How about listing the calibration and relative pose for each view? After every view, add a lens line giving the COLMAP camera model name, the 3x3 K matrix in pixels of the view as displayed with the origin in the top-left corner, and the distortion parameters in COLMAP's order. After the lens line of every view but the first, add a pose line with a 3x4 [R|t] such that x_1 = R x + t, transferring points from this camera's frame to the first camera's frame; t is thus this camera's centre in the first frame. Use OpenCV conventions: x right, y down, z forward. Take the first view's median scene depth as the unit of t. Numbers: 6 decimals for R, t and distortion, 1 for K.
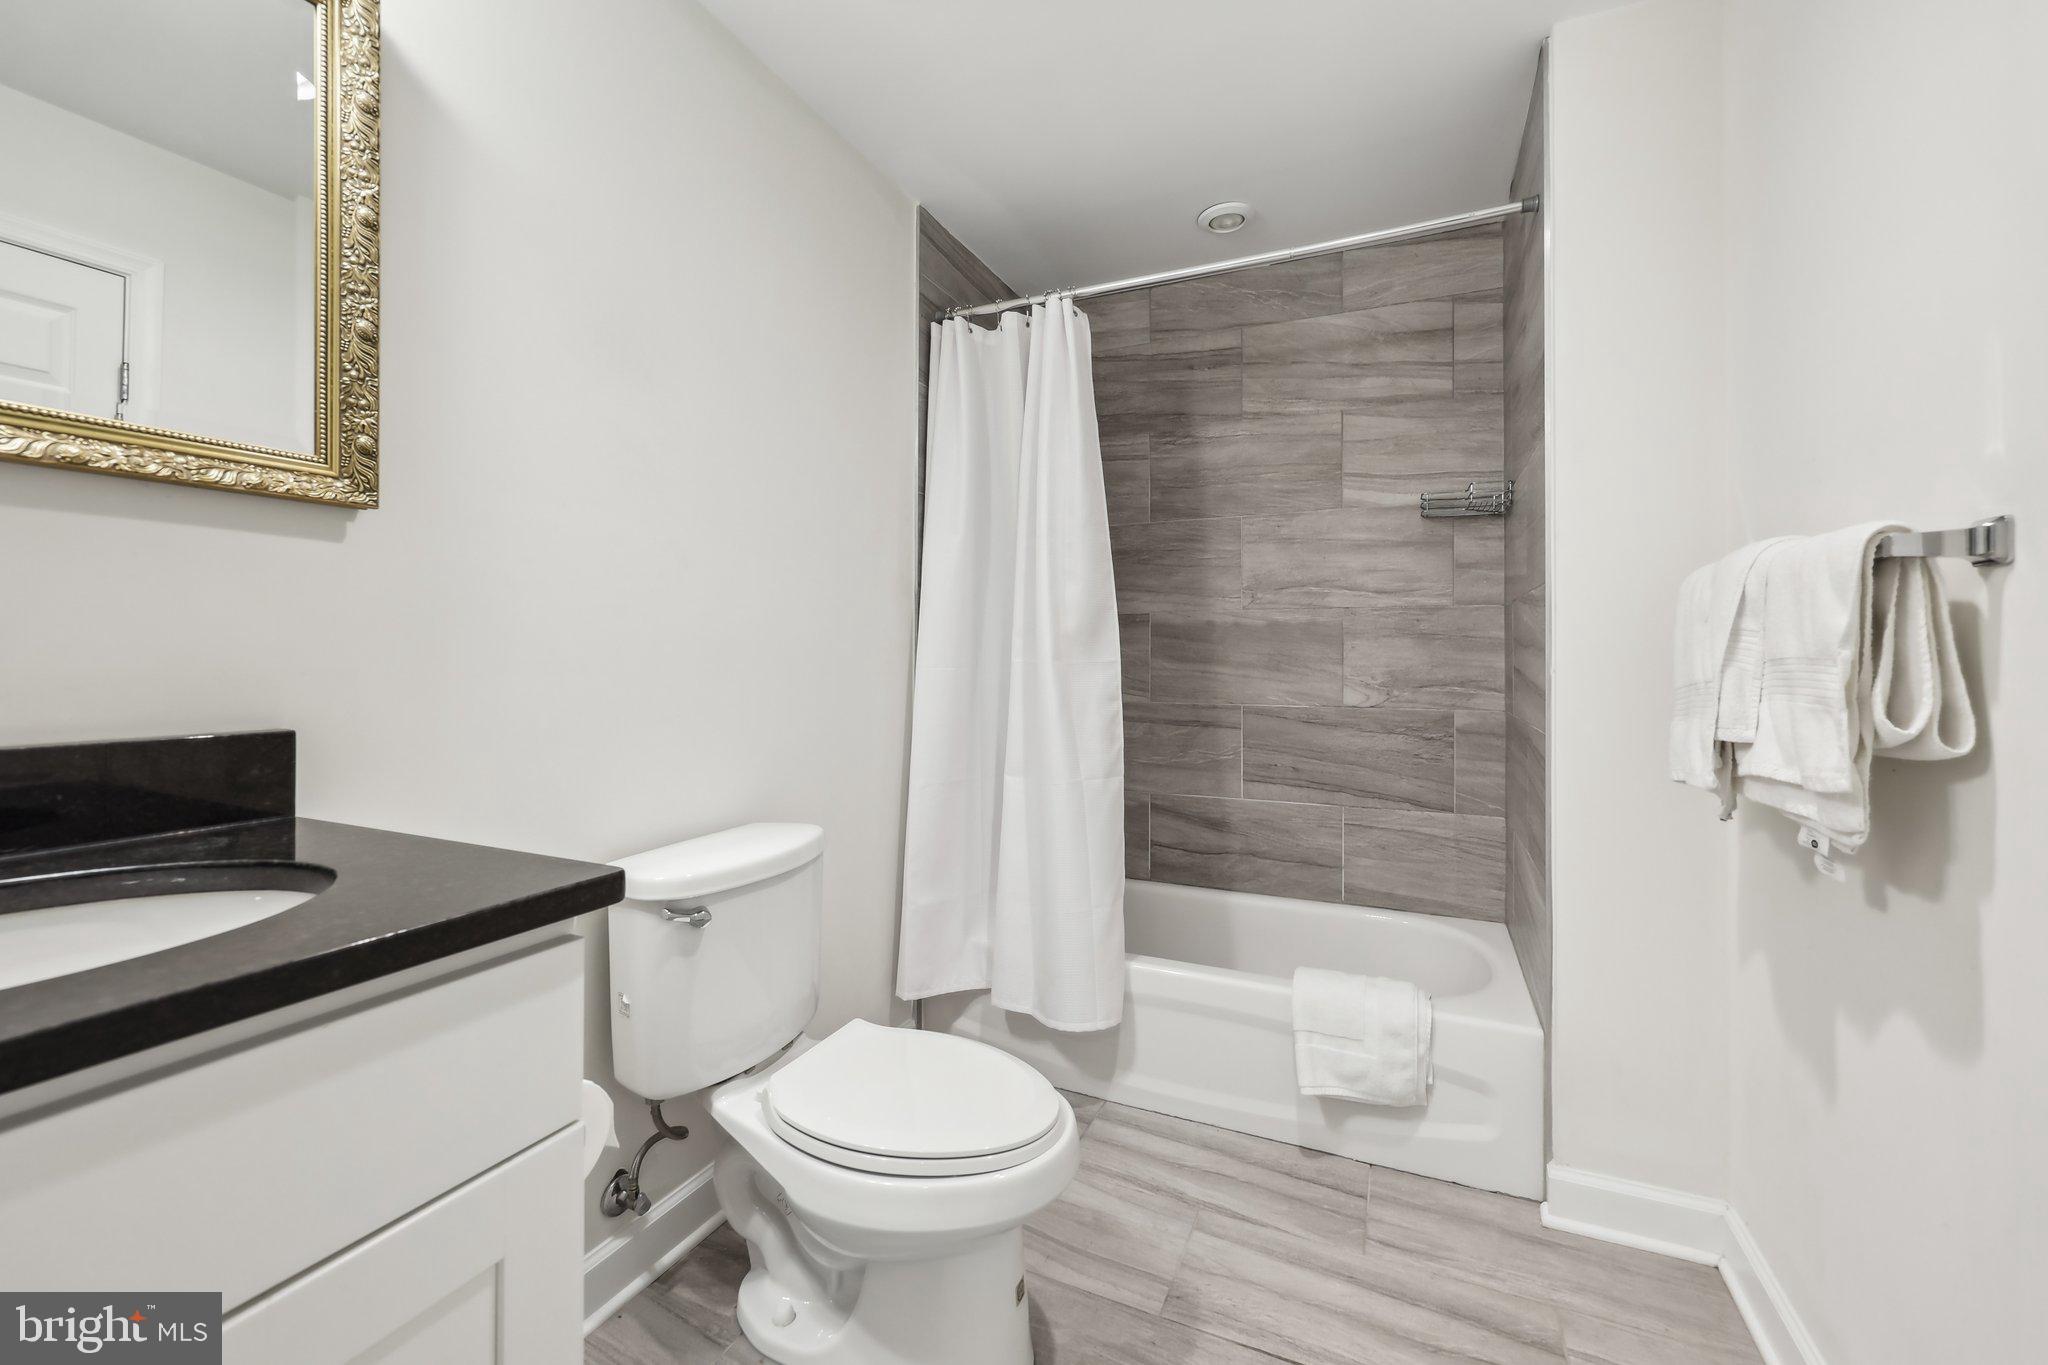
lens RADIAL K [[846.8, 0, 1019.8], [0, 846.8, 663.3], [0, 0, 1]] dist [0.003930, -0.000241]
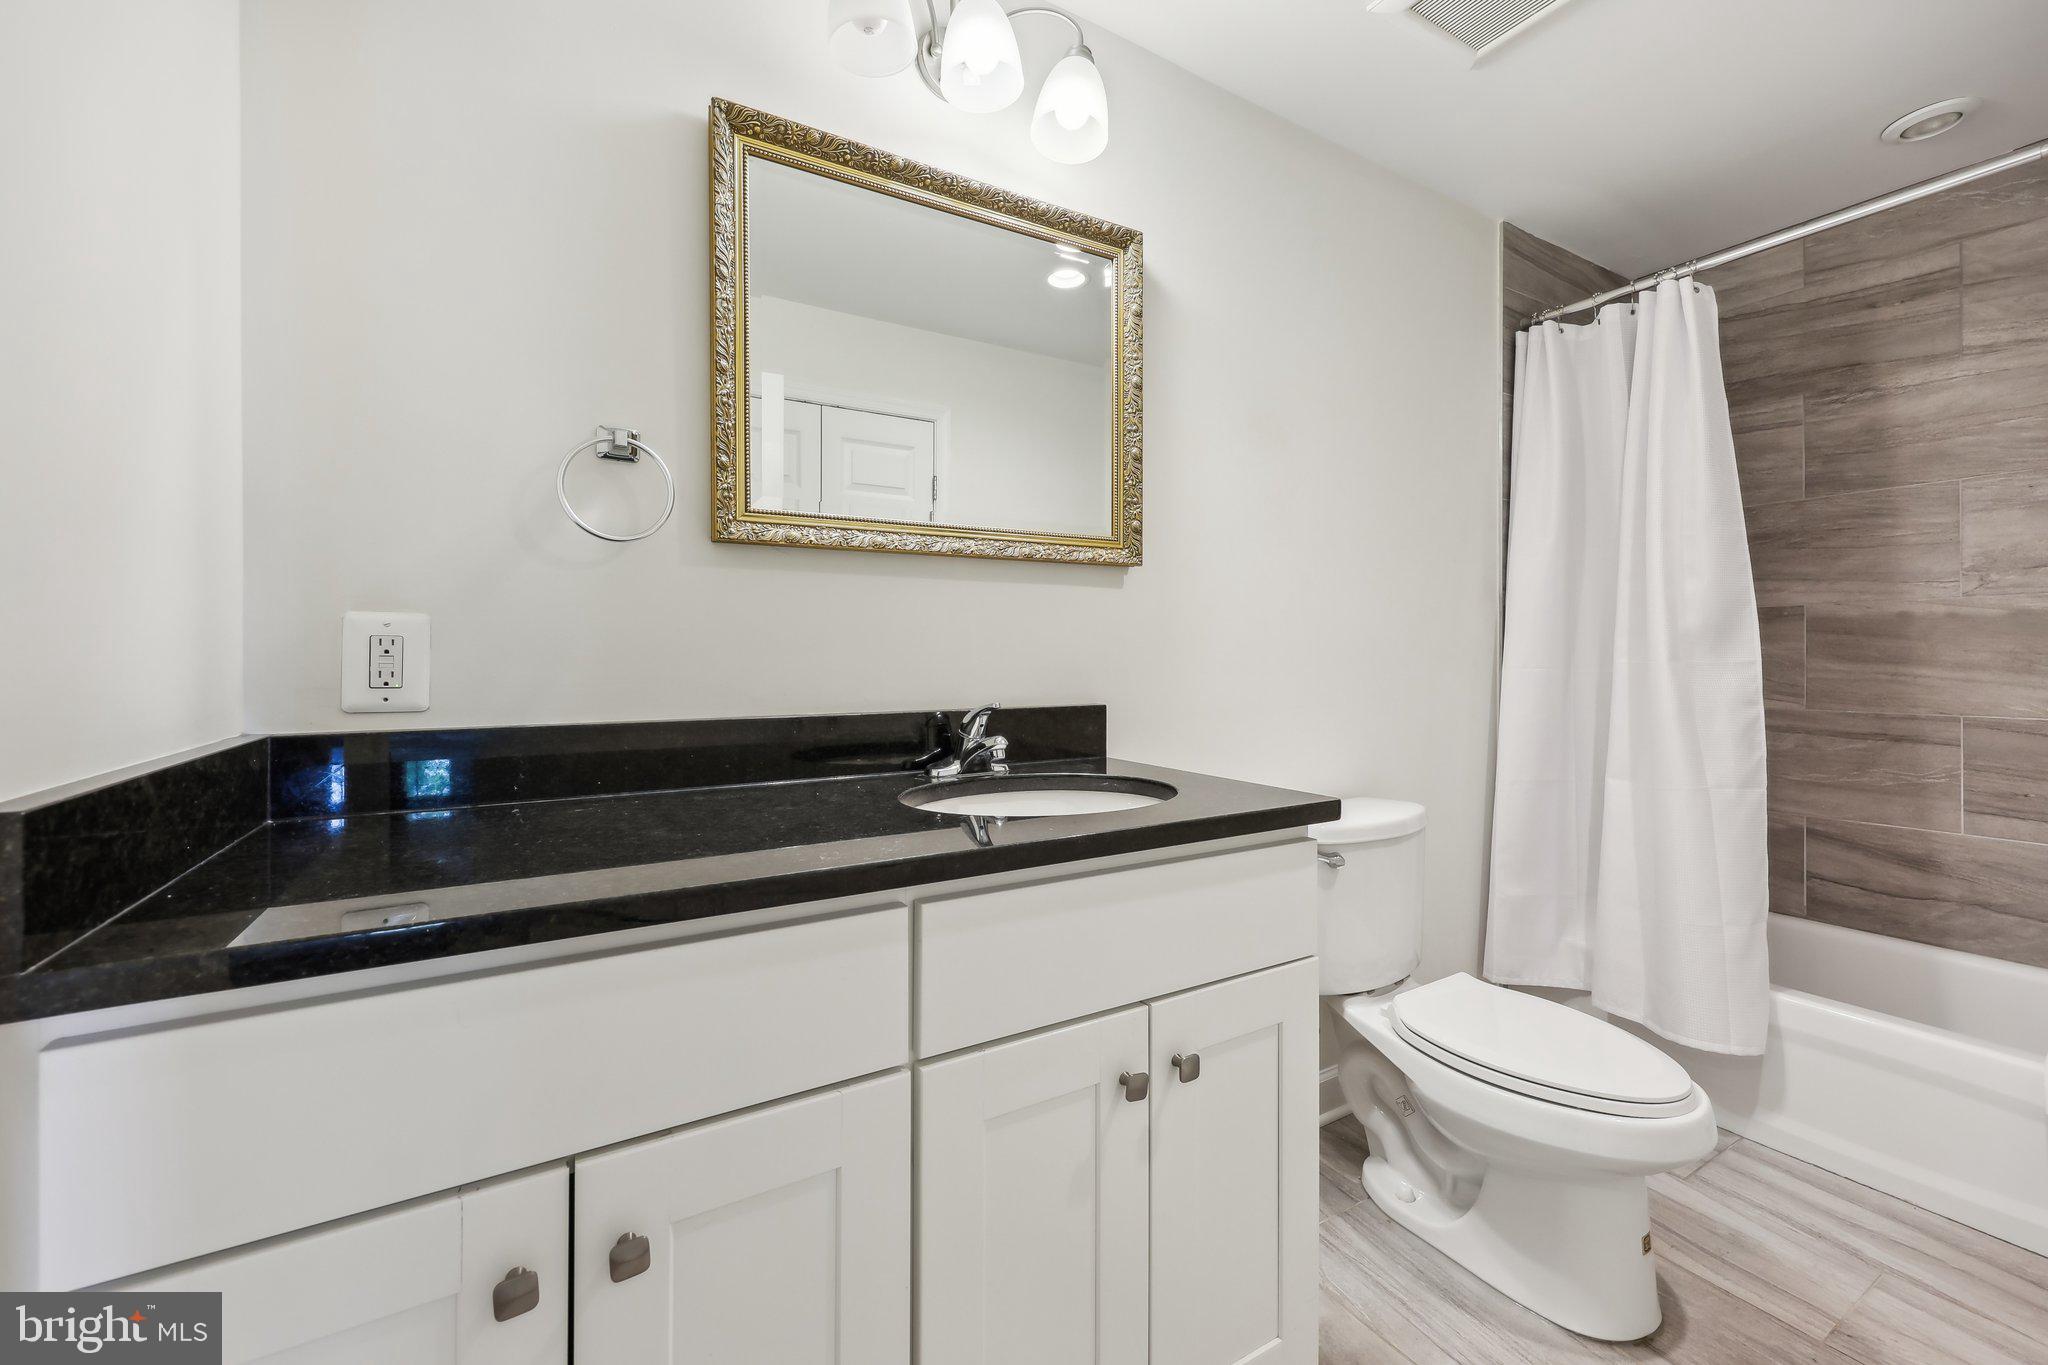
lens RADIAL K [[846.8, 0, 1019.8], [0, 846.8, 663.3], [0, 0, 1]] dist [0.003930, -0.000241]
pose [[0.829139, -0.002040, -0.559038, -0.029864], [0.000947, 0.999997, -0.002244, 0.000612], [0.559041, 0.001331, 0.829139, -0.188720]]
